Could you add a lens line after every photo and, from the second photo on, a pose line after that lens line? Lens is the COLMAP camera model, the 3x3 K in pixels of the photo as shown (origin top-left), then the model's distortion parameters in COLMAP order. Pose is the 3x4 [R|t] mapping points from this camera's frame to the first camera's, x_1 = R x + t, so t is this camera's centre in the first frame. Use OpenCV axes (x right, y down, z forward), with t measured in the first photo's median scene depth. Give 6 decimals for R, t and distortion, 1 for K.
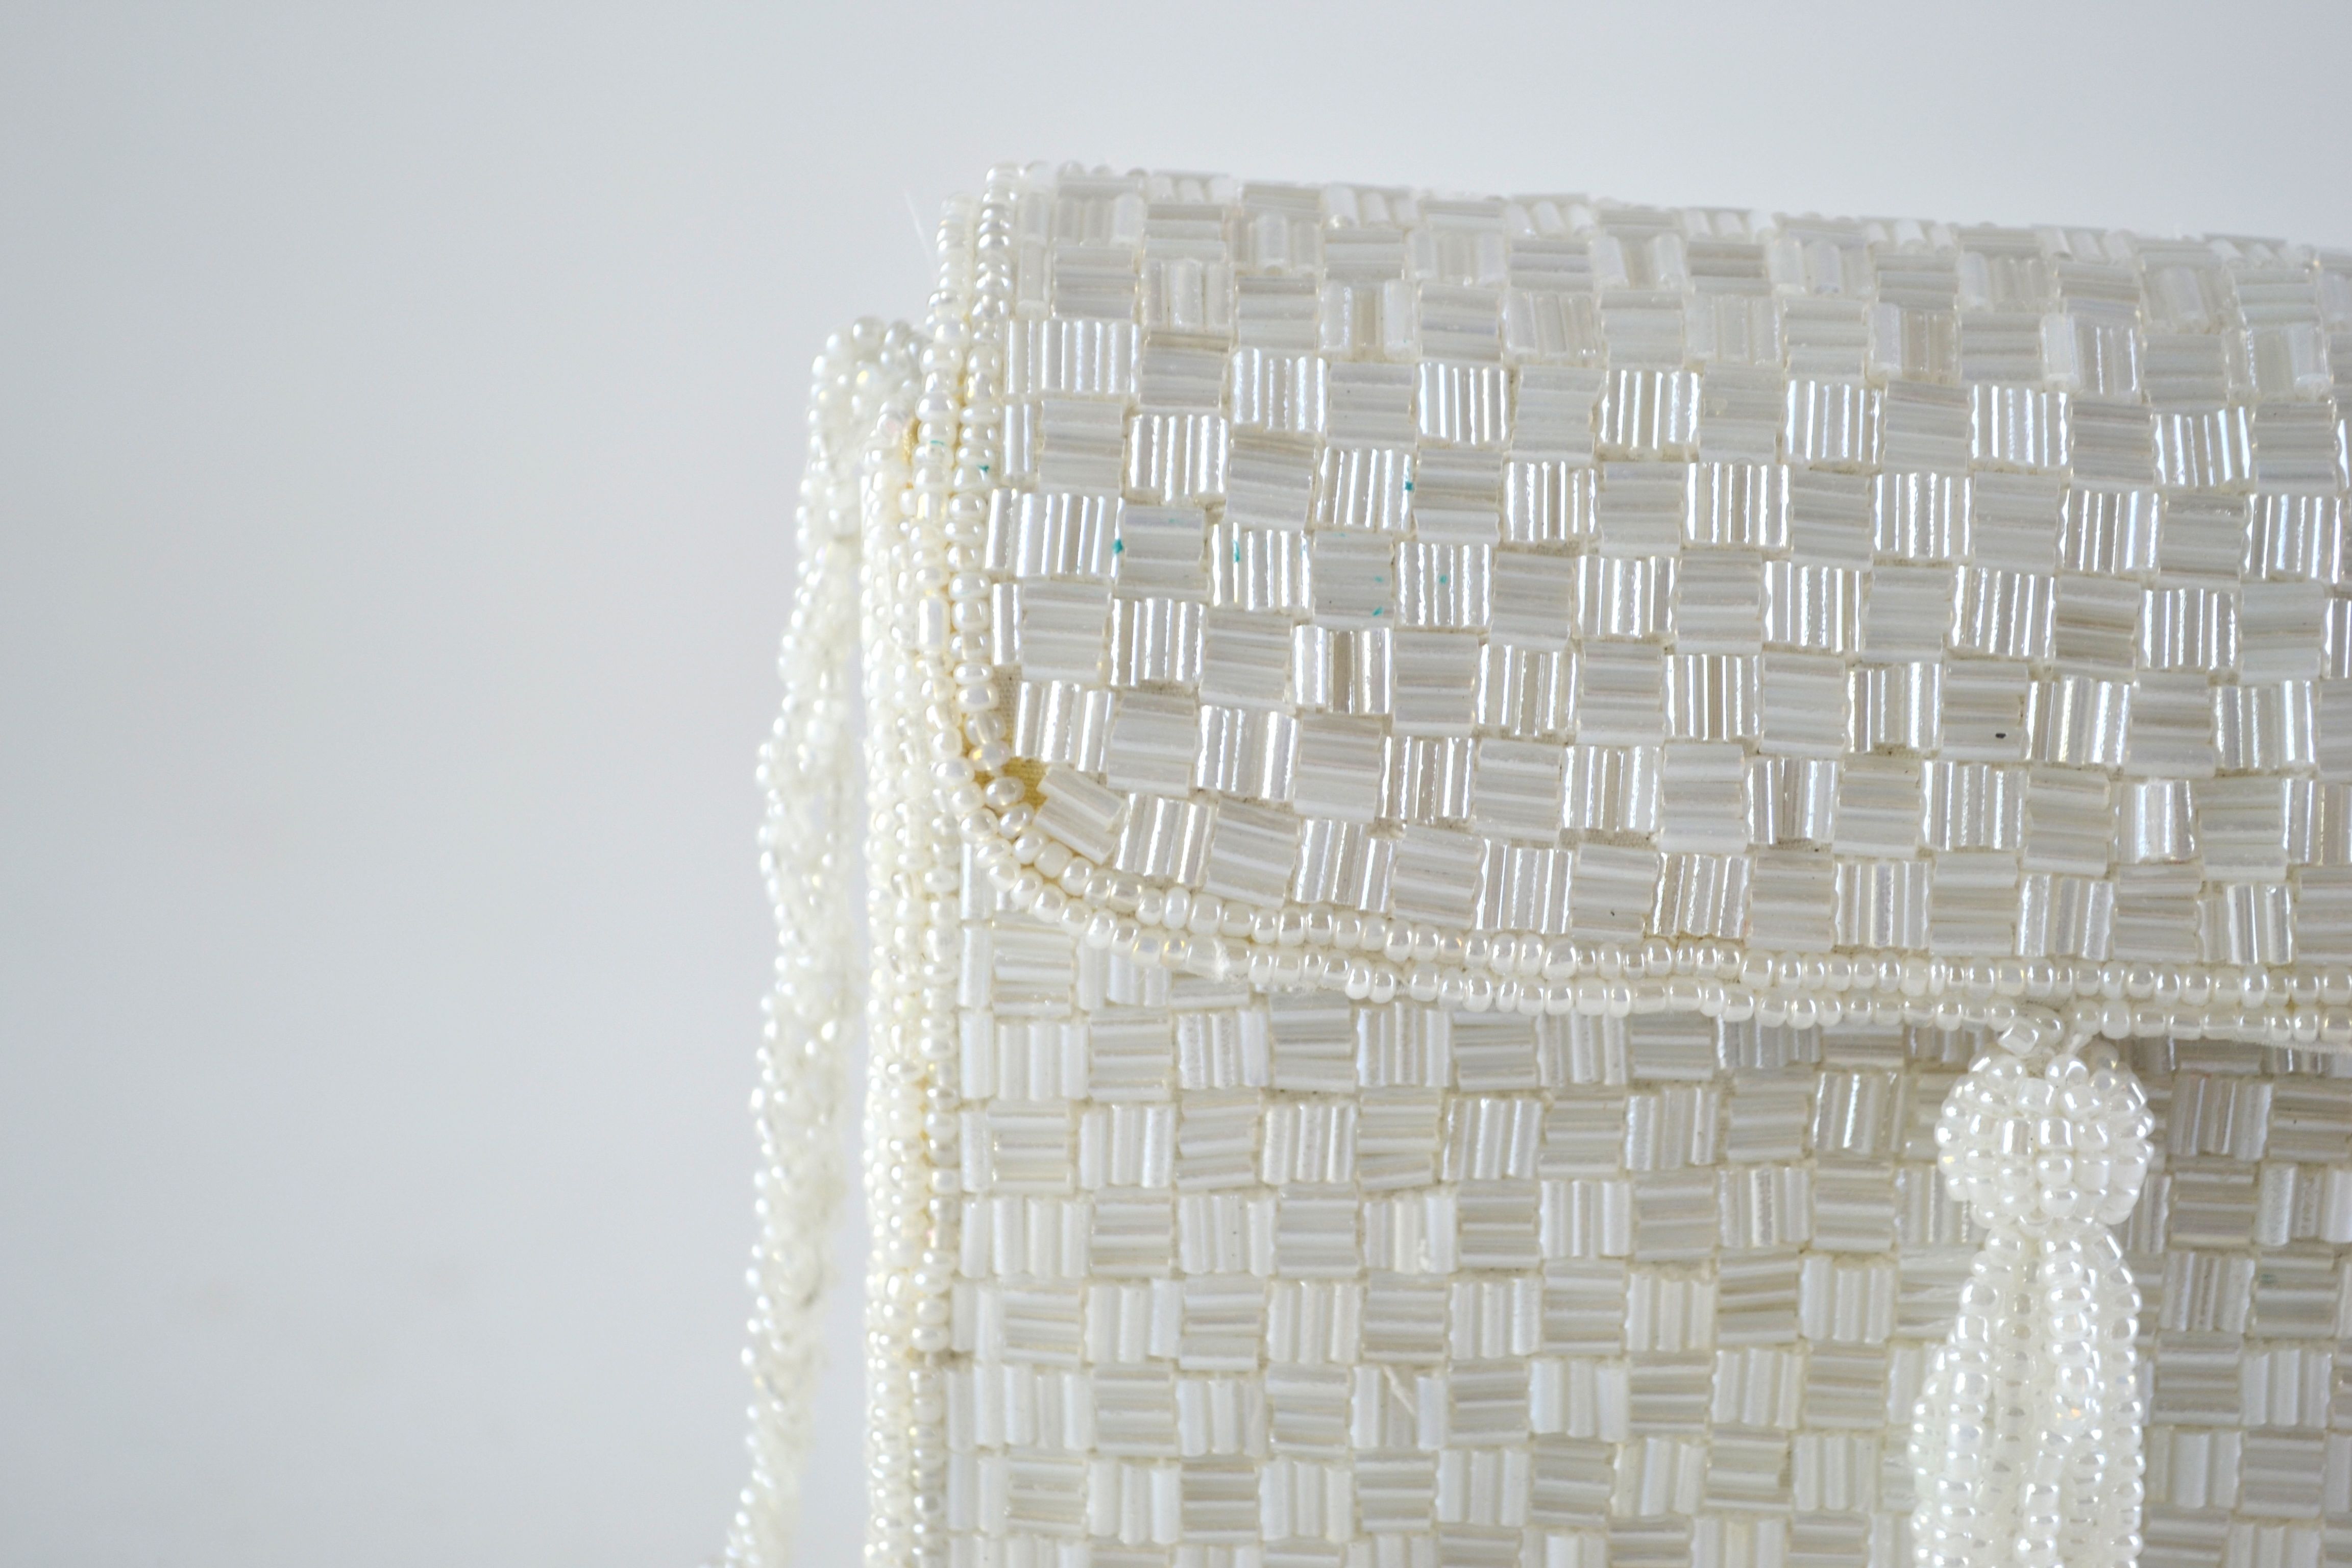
lens RADIAL K [[5452.5, 0, 1177.2], [0, 5452.5, 782.3], [0, 0, 1]] dist [0.030474, 0.000000]
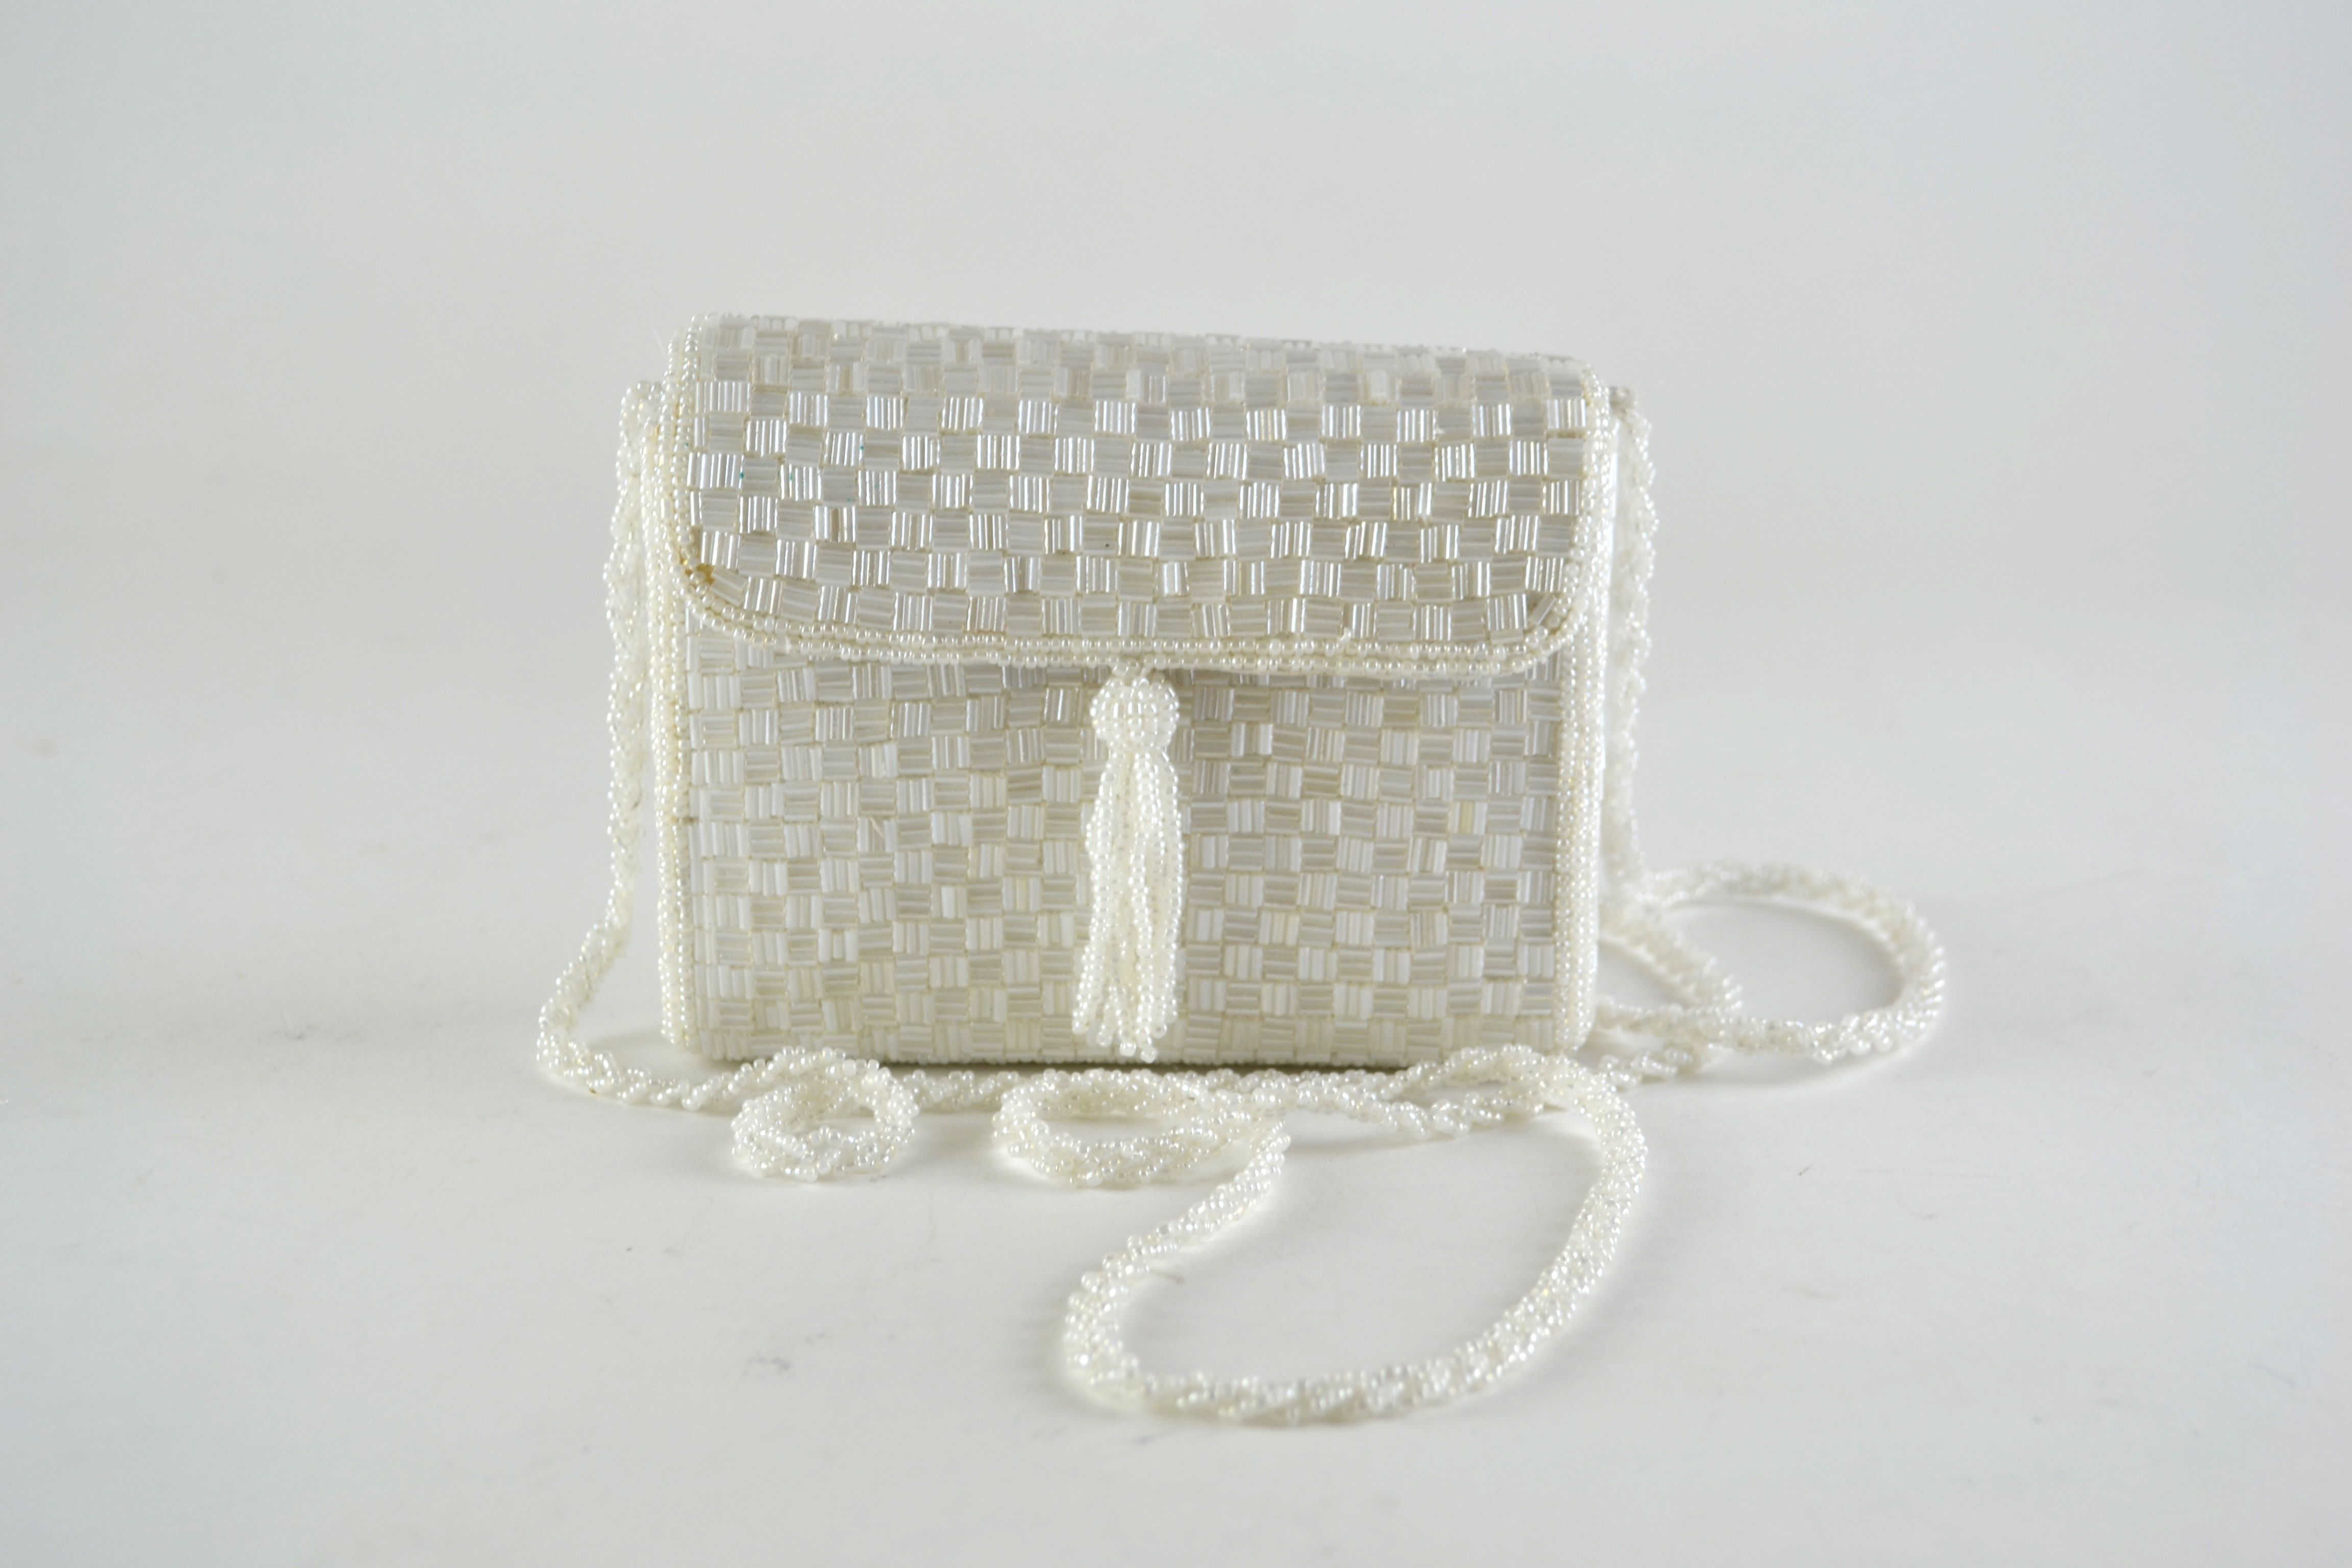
lens RADIAL K [[3866.6, 0, 1174.8], [0, 3866.6, 786.6], [0, 0, 1]] dist [0.010396, 0.000000]
pose [[0.999394, -0.024047, 0.025184, 0.130352], [0.023176, 0.999142, 0.034322, 0.039089], [-0.025988, -0.033718, 0.999093, -0.701272]]
